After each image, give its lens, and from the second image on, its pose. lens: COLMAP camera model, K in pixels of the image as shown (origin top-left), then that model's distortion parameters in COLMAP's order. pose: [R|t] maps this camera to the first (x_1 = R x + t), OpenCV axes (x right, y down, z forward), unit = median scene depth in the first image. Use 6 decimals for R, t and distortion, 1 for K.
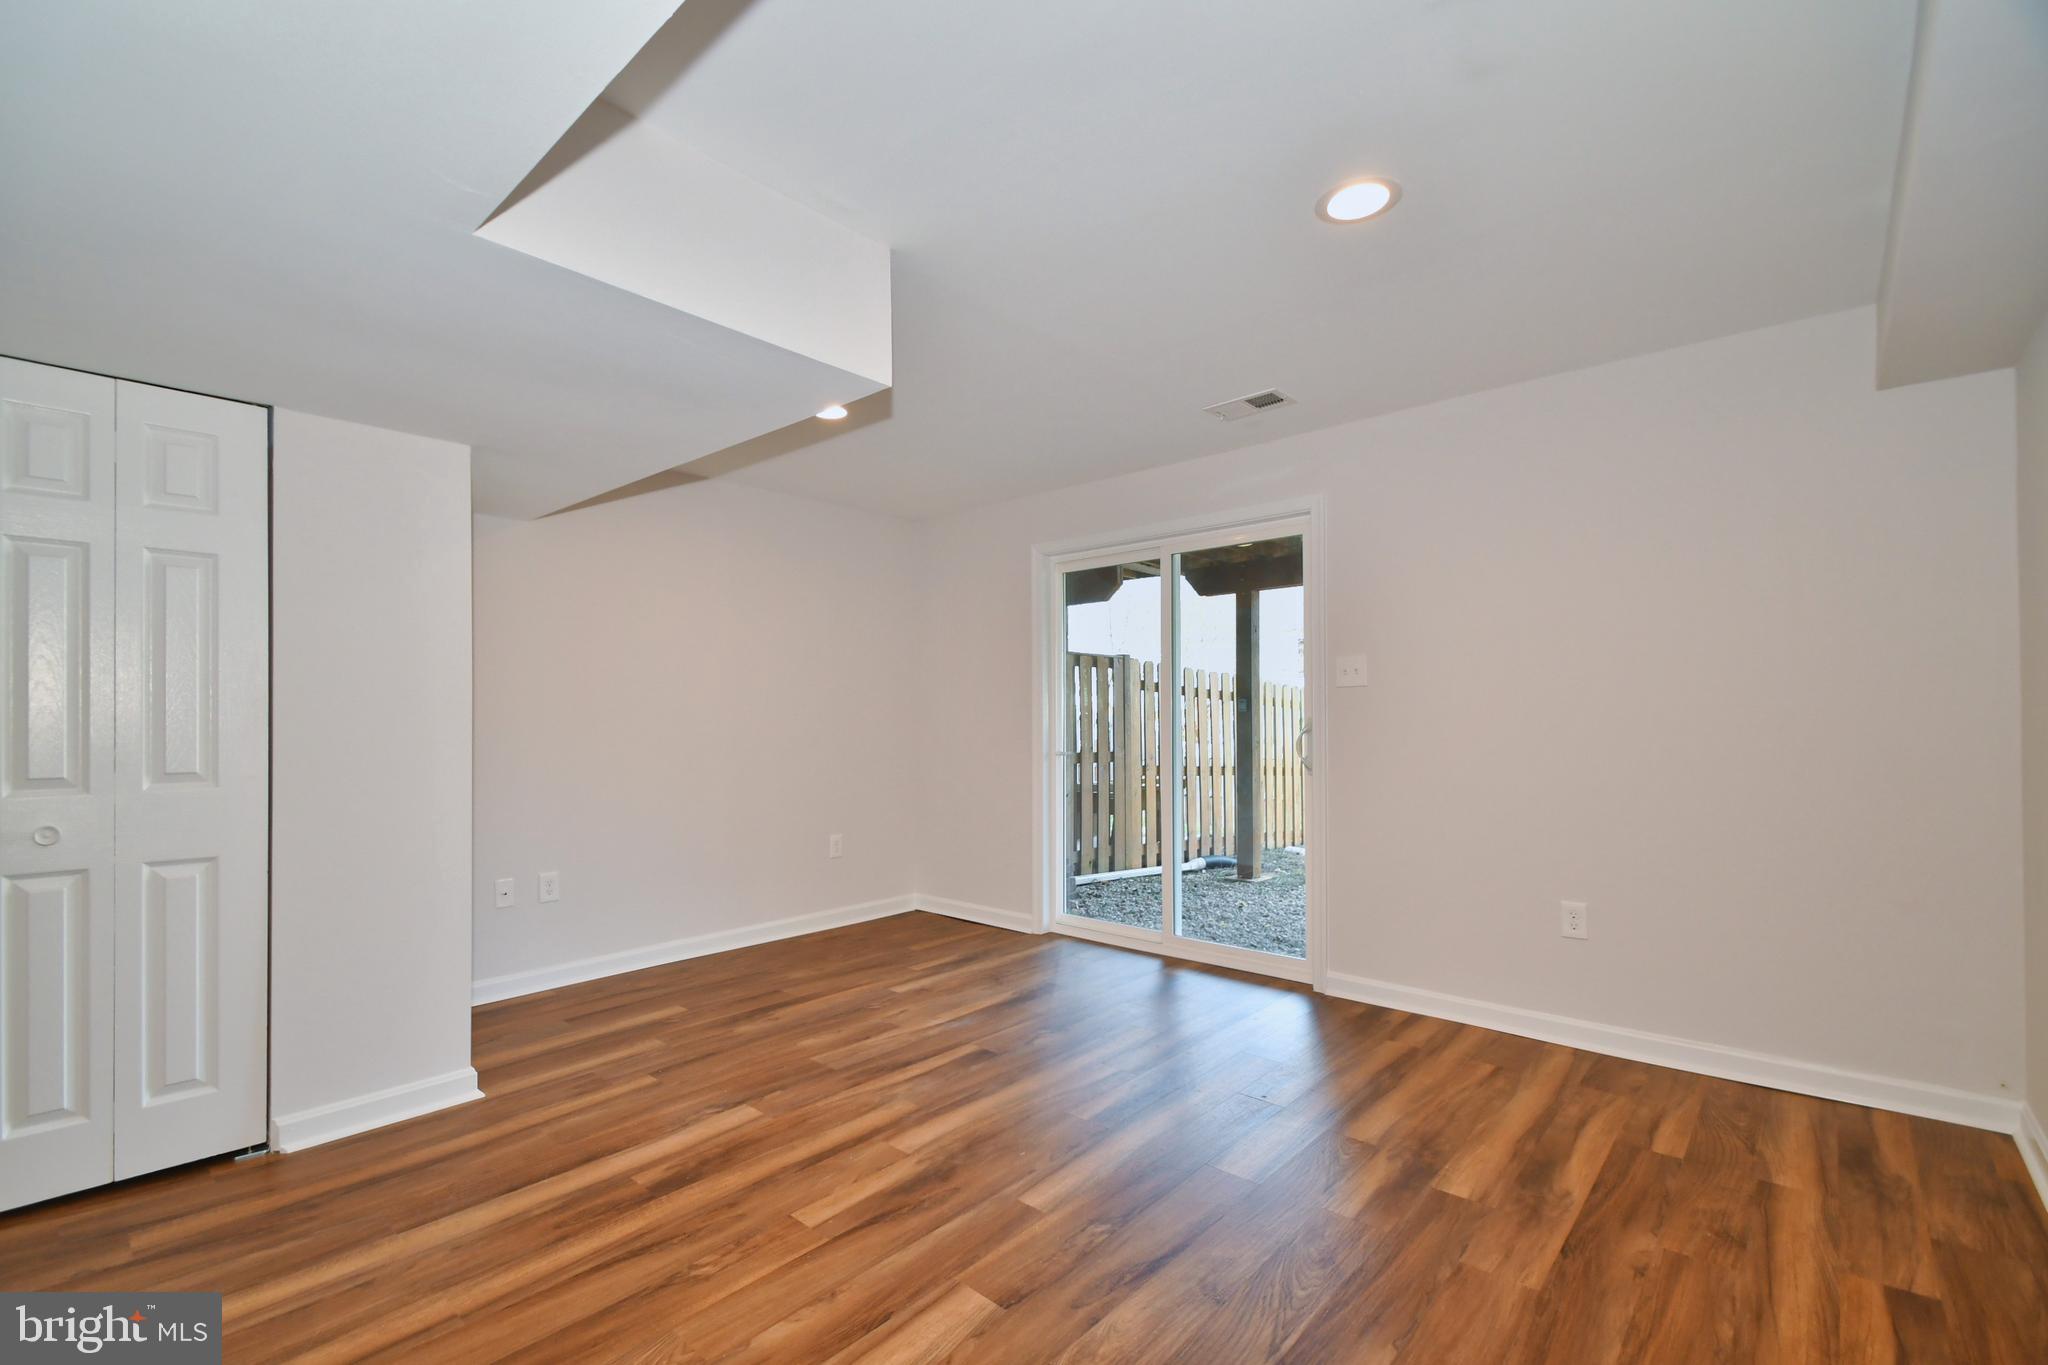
lens RADIAL K [[905.3, 0, 1026.2], [0, 905.3, 714.7], [0, 0, 1]] dist [-0.002976, -0.000877]
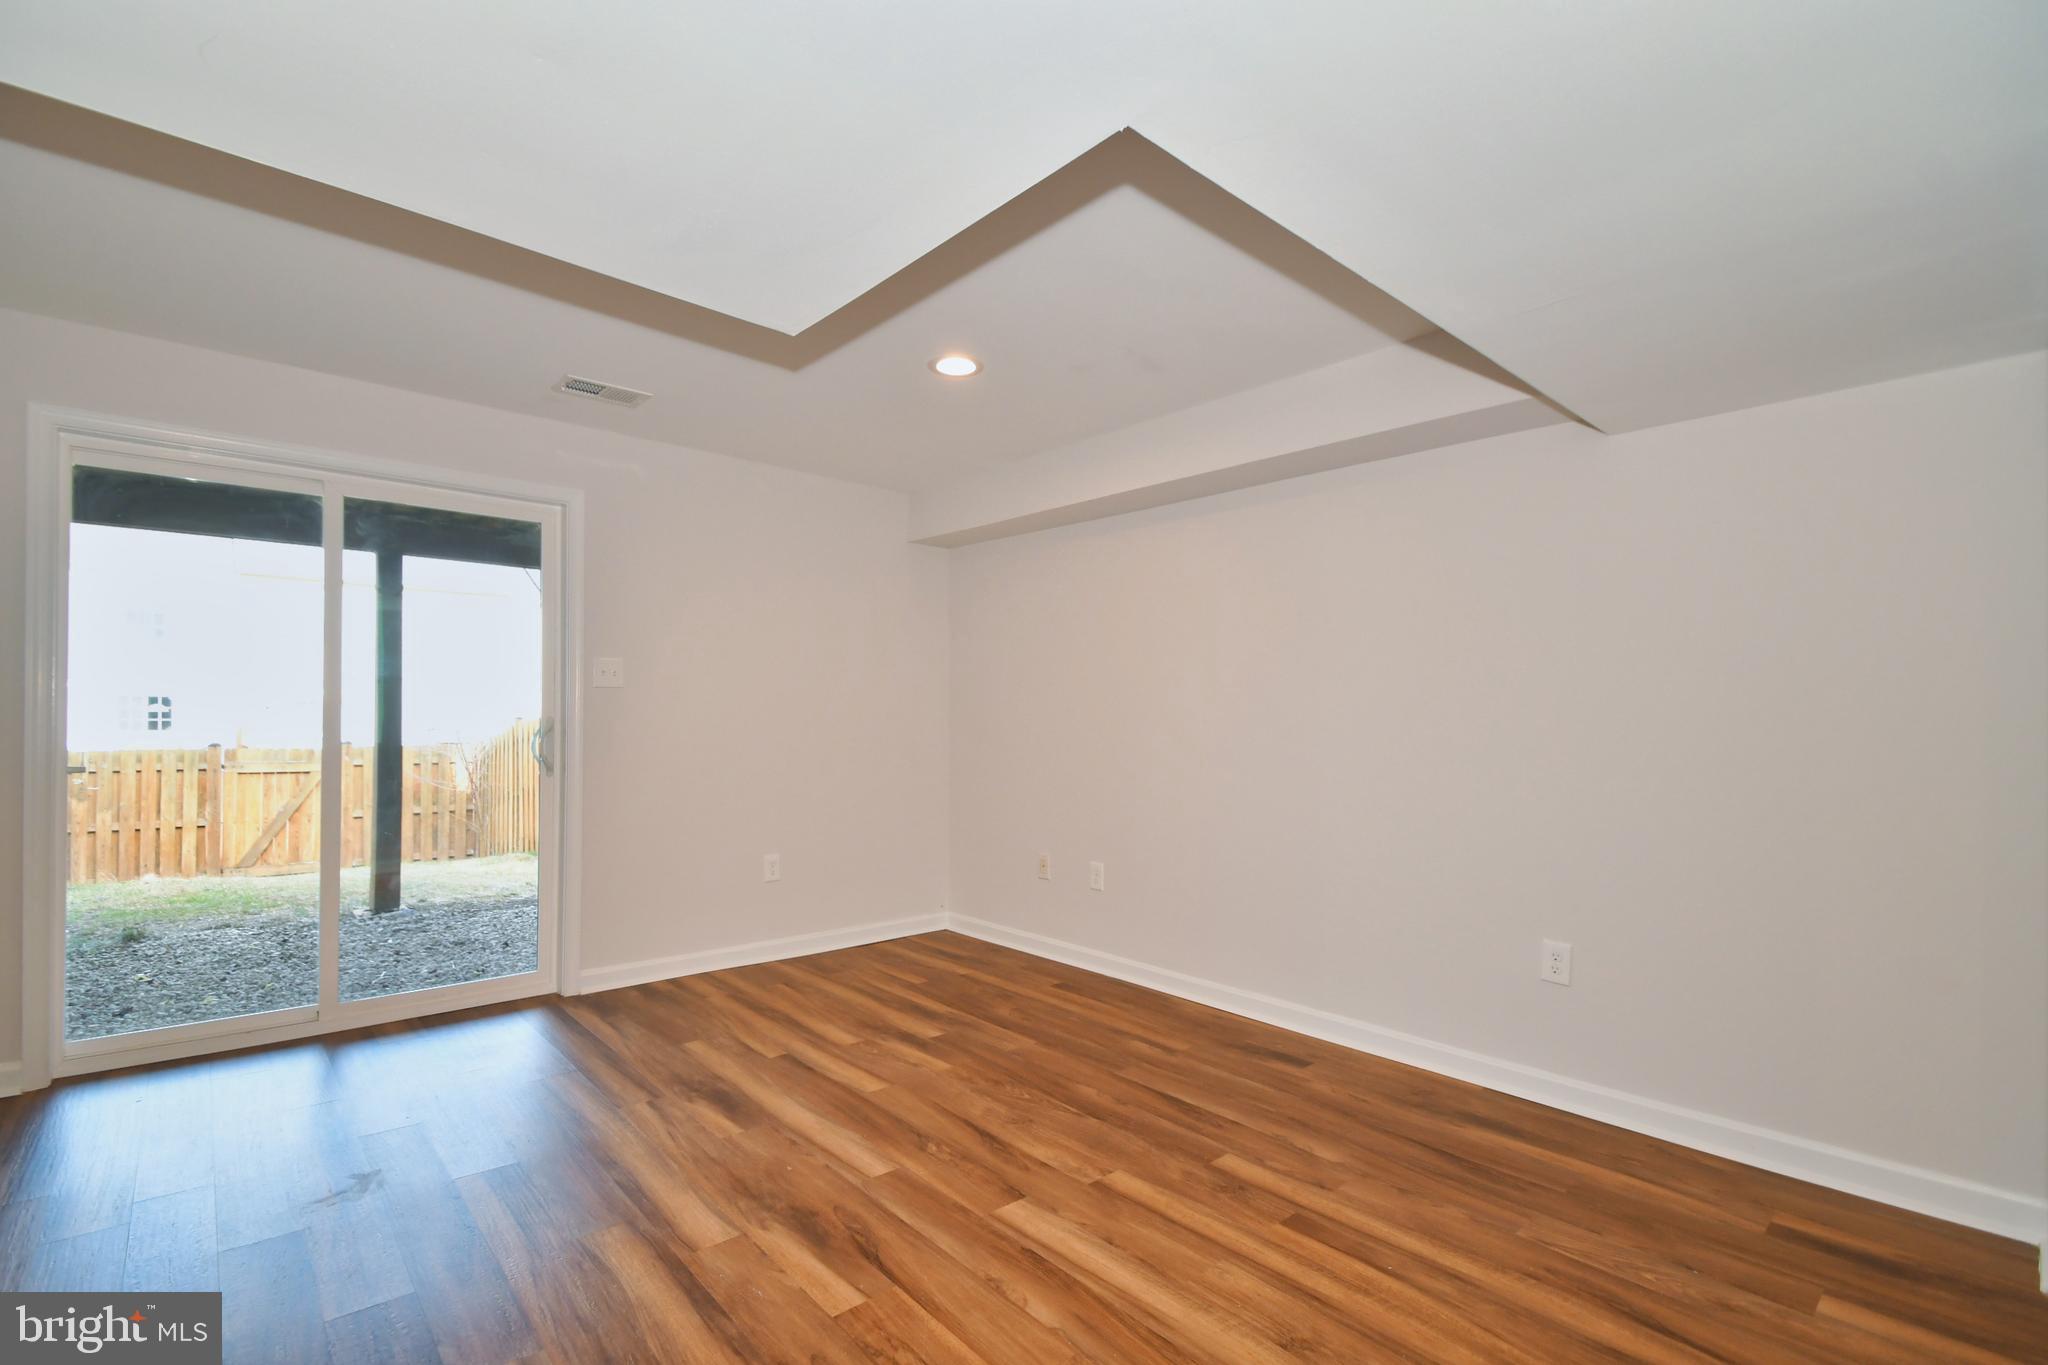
lens RADIAL K [[905.3, 0, 1026.2], [0, 905.3, 714.7], [0, 0, 1]] dist [-0.002976, -0.000877]
pose [[0.111497, 0.009138, 0.993723, -0.972616], [-0.012250, 0.999894, -0.007820, 0.012770], [-0.993689, -0.011301, 0.111597, 0.681229]]
